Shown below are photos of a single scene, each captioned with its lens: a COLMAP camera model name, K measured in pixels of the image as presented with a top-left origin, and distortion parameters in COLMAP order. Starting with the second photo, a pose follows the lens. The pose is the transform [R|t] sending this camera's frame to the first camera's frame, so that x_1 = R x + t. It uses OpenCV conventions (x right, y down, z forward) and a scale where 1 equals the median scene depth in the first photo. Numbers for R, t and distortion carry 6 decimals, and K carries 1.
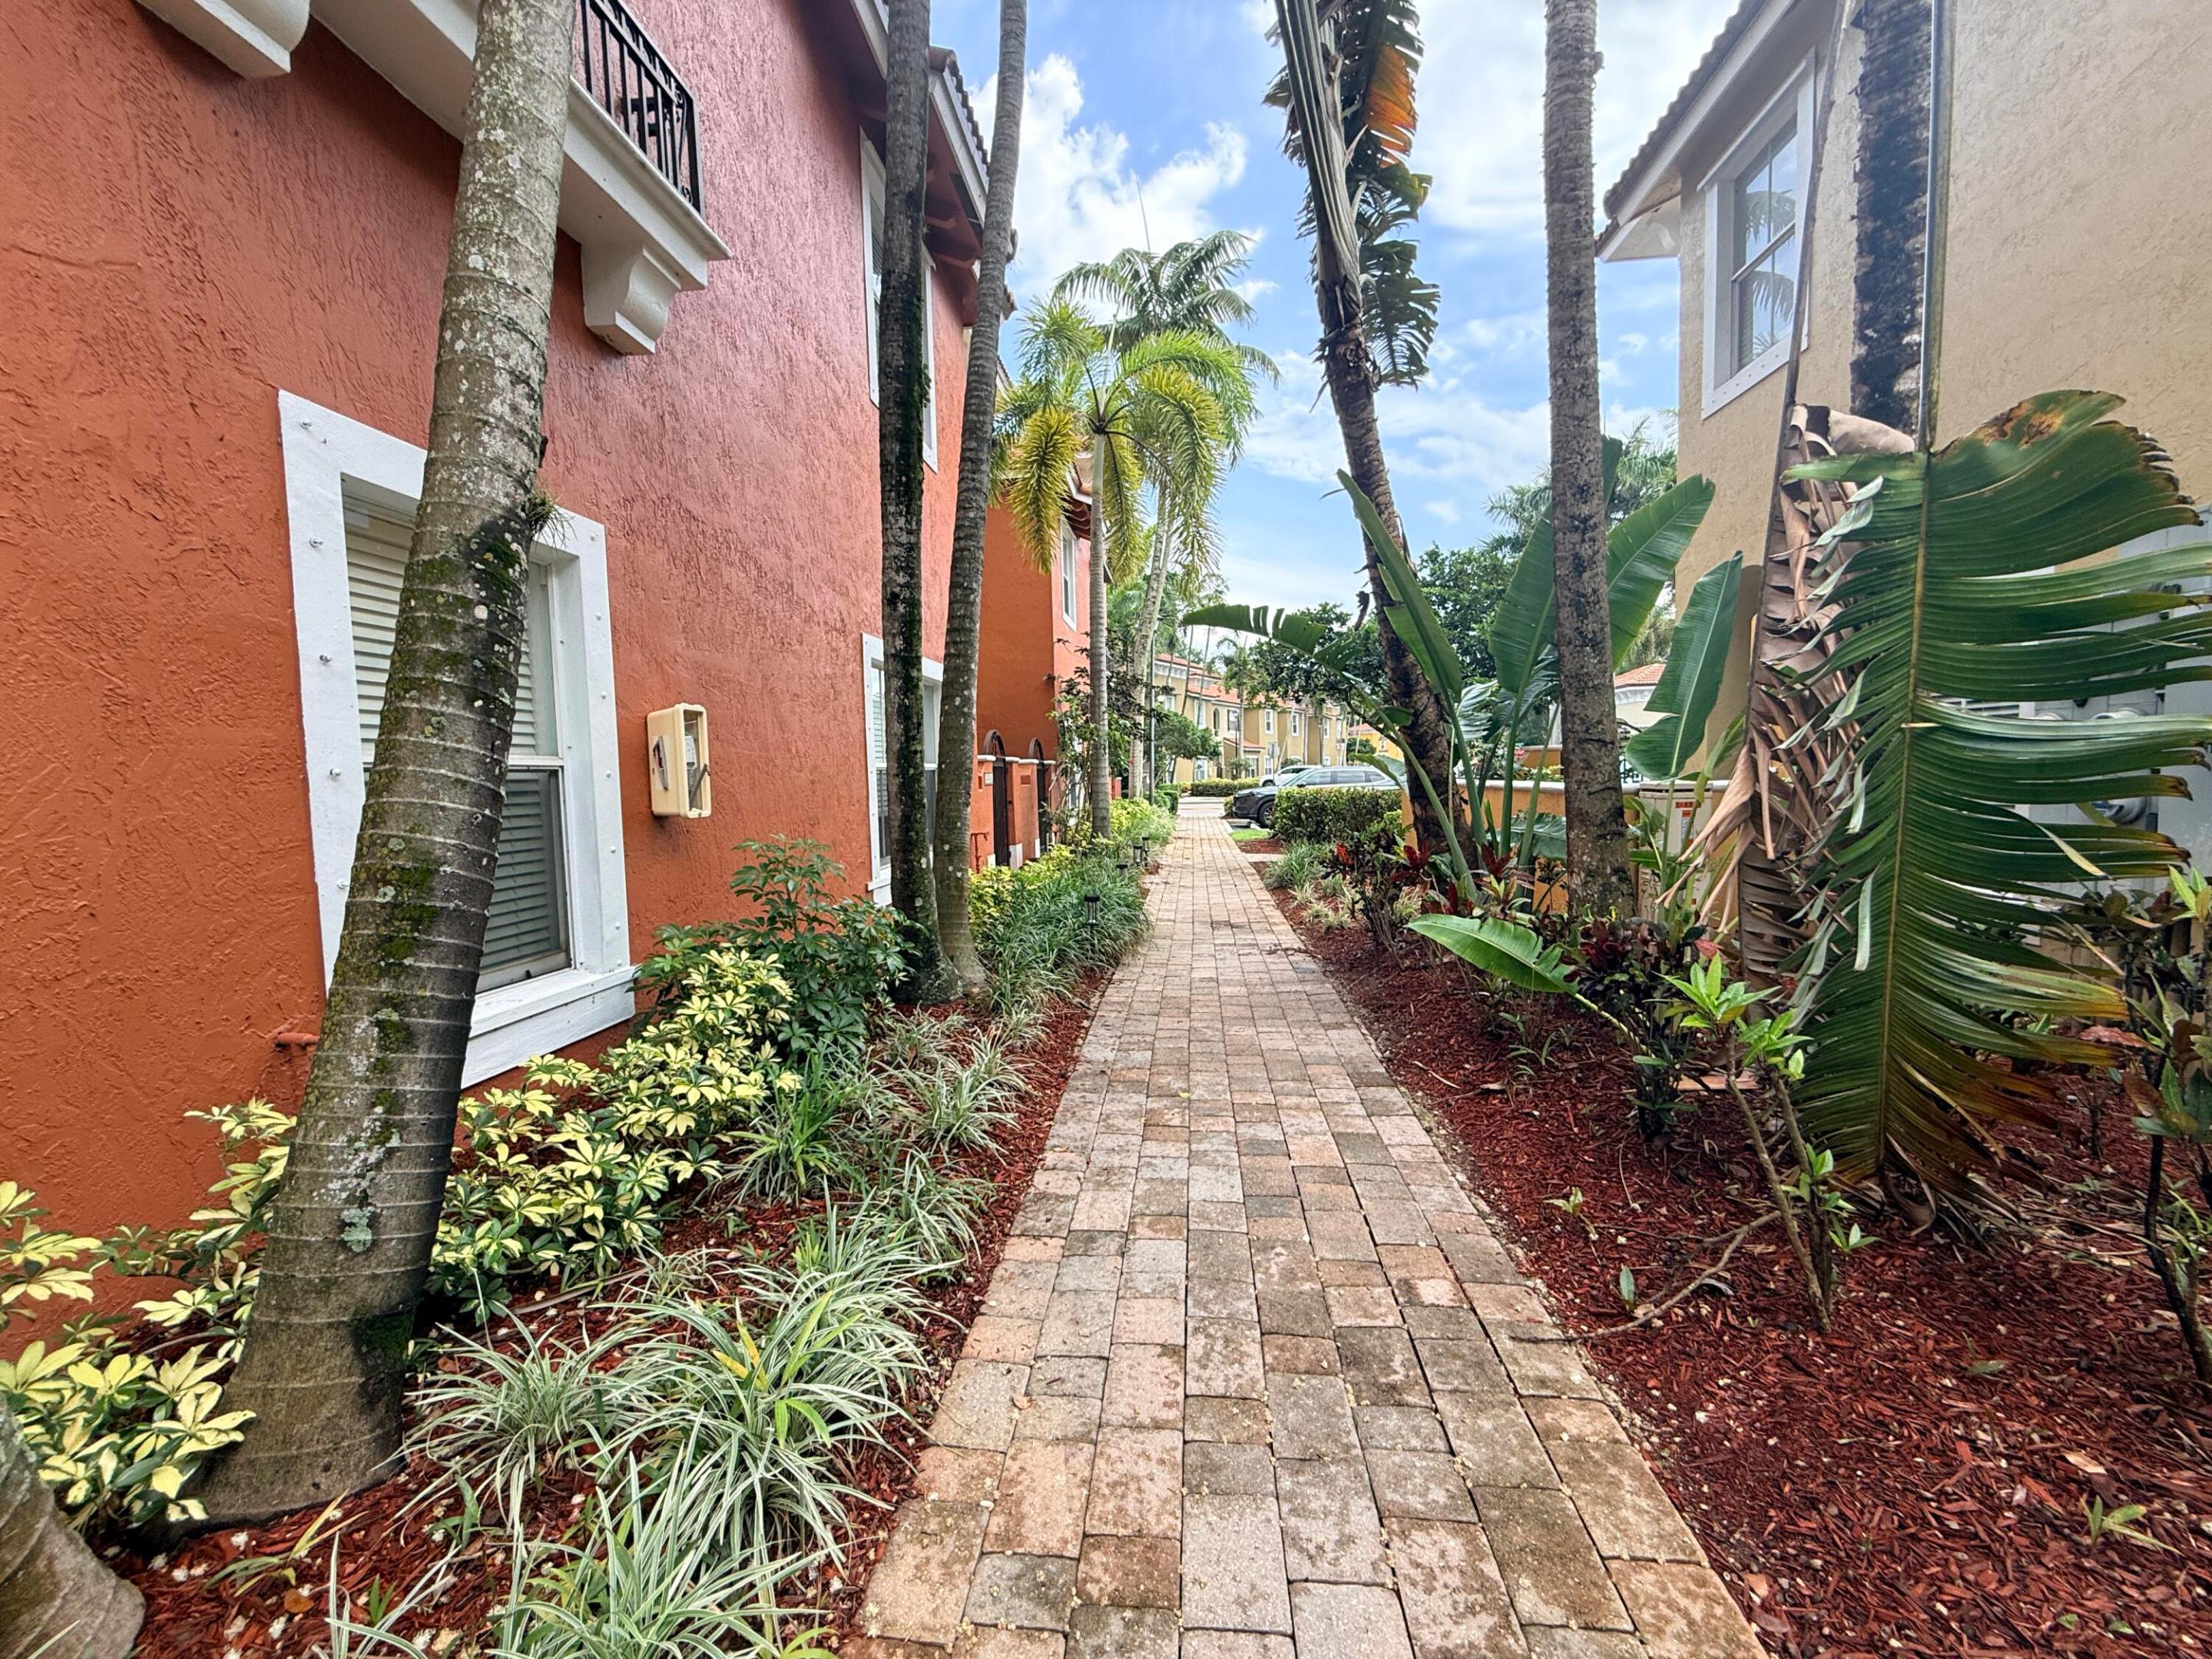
lens RADIAL K [[883.2, 0, 1108.9], [0, 883.2, 830.9], [0, 0, 1]] dist [-0.000078, 0.000292]
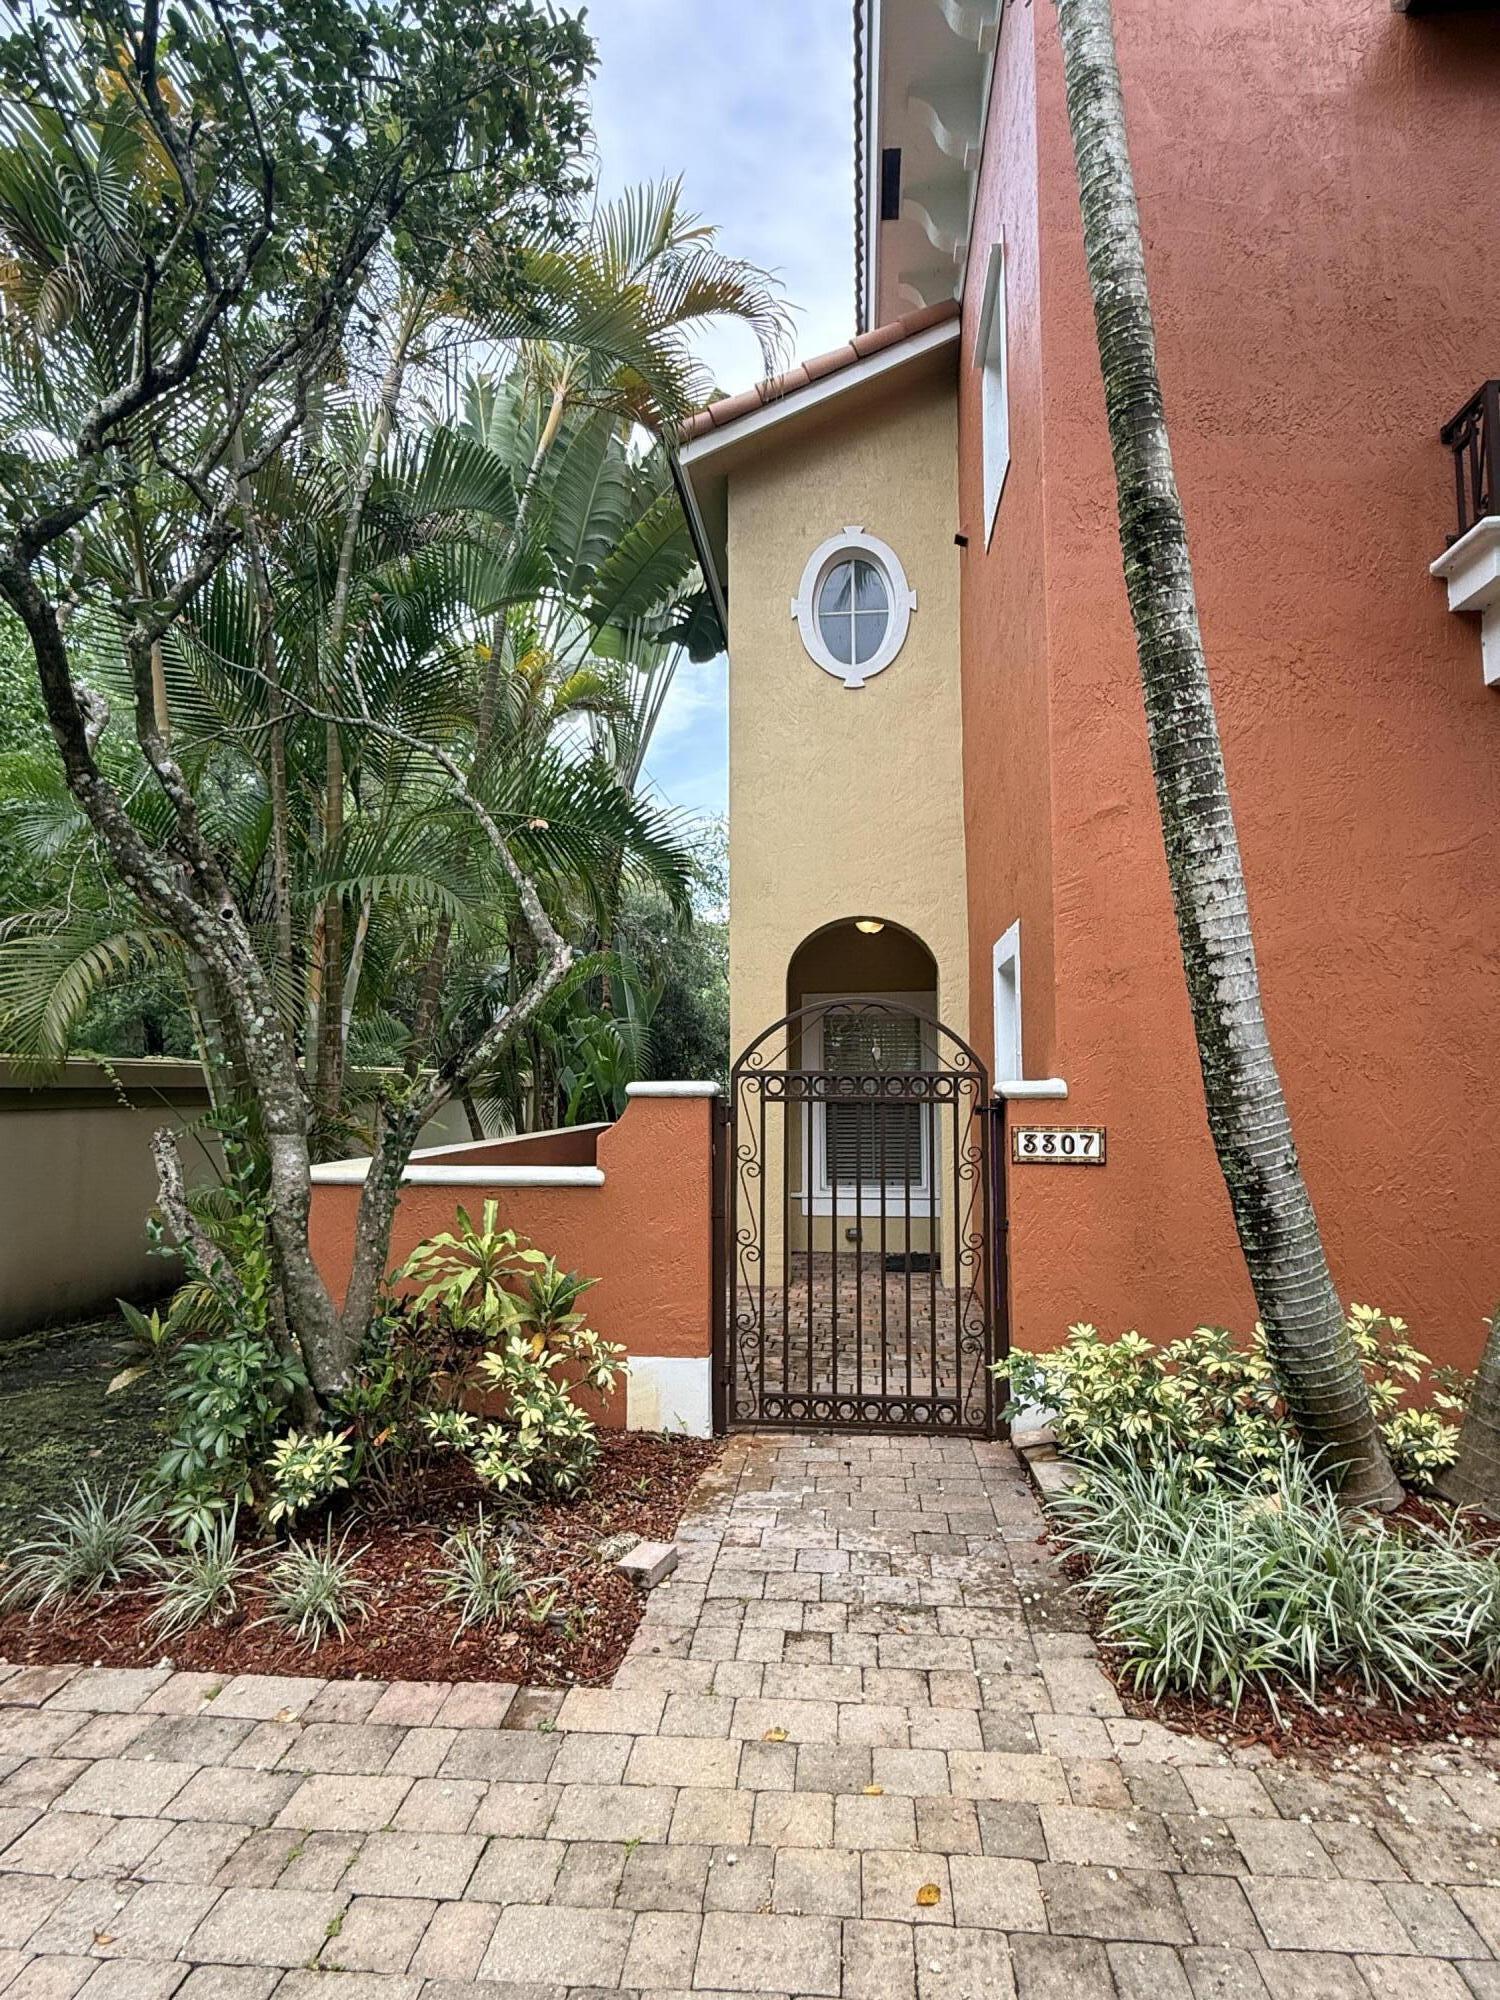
lens RADIAL K [[1051.9, 0, 753.7], [0, 1051.9, 998.7], [0, 0, 1]] dist [-0.000974, -0.000118]
pose [[0.001608, -0.055636, -0.998450, 1.078031], [-0.063413, 0.996436, -0.055626, -0.107335], [0.997986, 0.063404, -0.001925, -0.489357]]
